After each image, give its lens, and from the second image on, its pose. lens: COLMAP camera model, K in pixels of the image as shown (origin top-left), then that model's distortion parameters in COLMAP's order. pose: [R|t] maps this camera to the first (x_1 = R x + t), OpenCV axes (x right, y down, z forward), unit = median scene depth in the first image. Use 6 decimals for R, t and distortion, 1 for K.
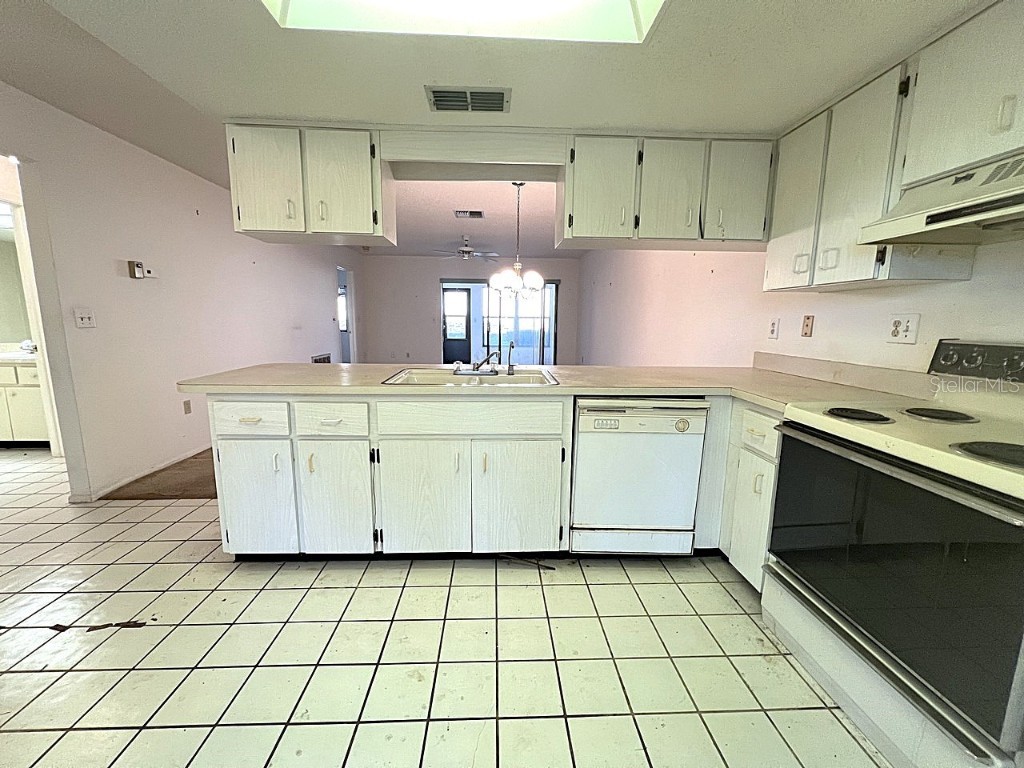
lens RADIAL K [[408.0, 0, 512.4], [0, 408.0, 385.0], [0, 0, 1]] dist [-0.000733, -0.000078]
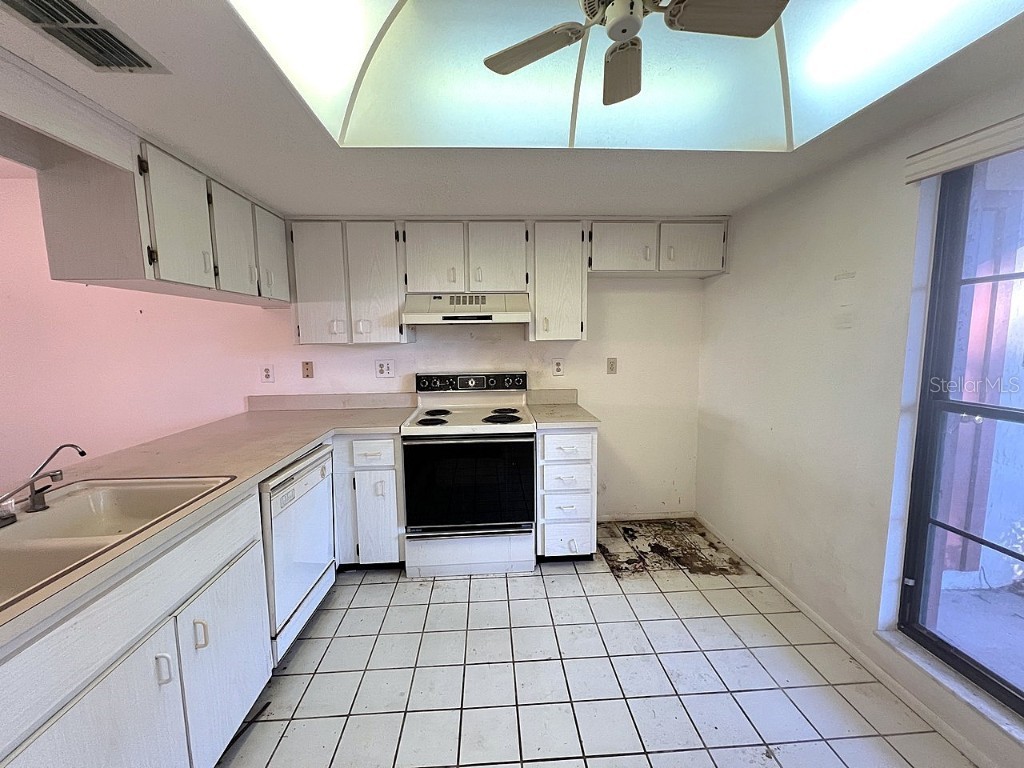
lens RADIAL K [[411.8, 0, 514.0], [0, 411.8, 380.9], [0, 0, 1]] dist [0.003709, 0.000151]
pose [[-0.022659, -0.113310, 0.993301, -0.715231], [0.174595, 0.977839, 0.115529, -0.188948], [-0.984380, 0.176043, -0.002374, 0.489766]]
